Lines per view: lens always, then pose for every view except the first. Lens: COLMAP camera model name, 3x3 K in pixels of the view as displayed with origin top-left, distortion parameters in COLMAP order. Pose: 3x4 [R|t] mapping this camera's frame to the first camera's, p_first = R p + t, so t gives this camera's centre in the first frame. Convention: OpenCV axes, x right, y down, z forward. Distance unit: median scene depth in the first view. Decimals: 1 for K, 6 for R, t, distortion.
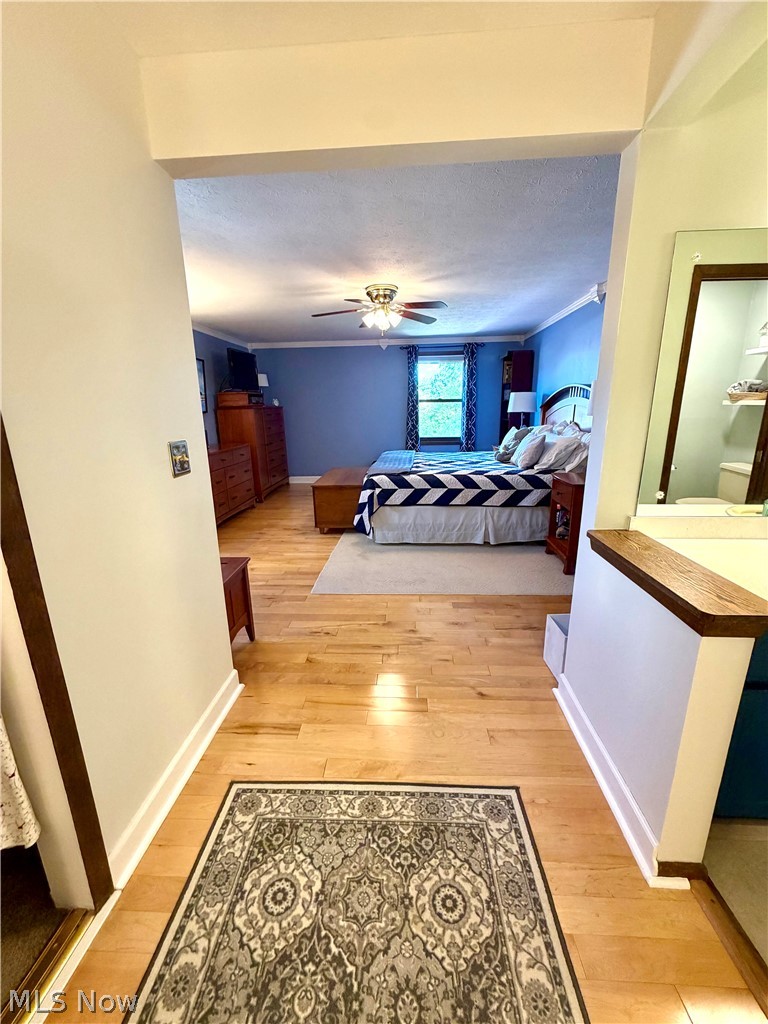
lens RADIAL K [[409.5, 0, 385.2], [0, 409.5, 512.1], [0, 0, 1]] dist [0.004134, -0.000940]
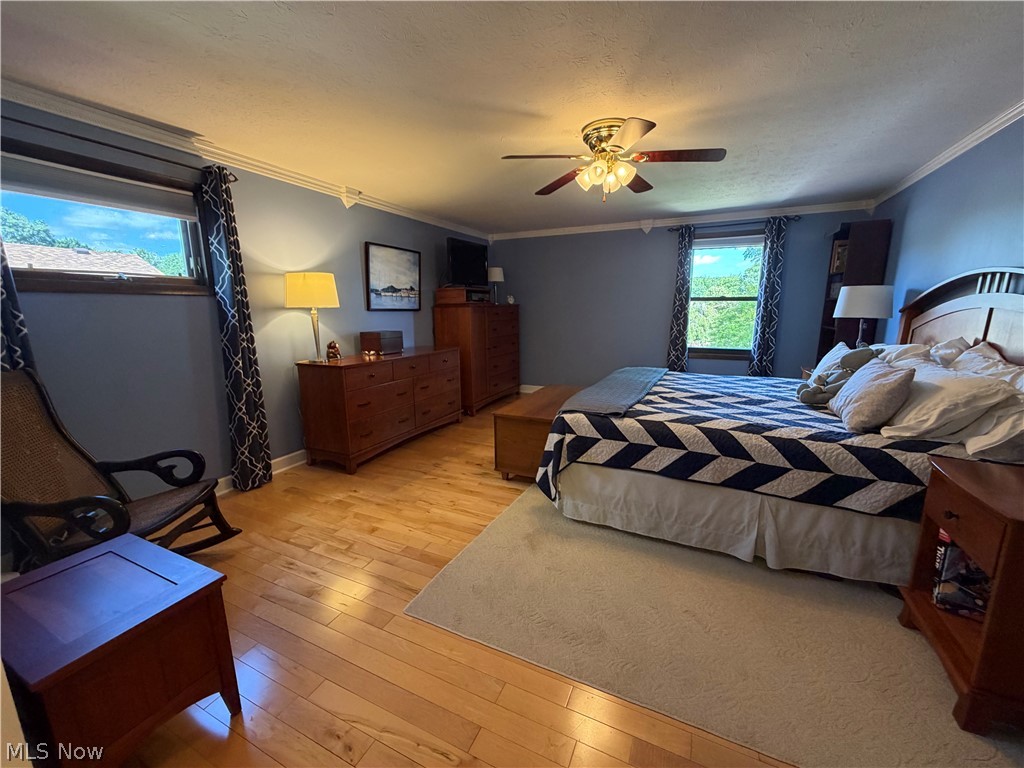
lens RADIAL K [[409.5, 0, 514.6], [0, 409.5, 385.8], [0, 0, 1]] dist [0.004134, -0.000940]
pose [[0.927013, 0.083807, -0.365546, 0.124019], [-0.103977, 0.993935, -0.035806, -0.096922], [0.360328, 0.071201, 0.930104, 0.360421]]
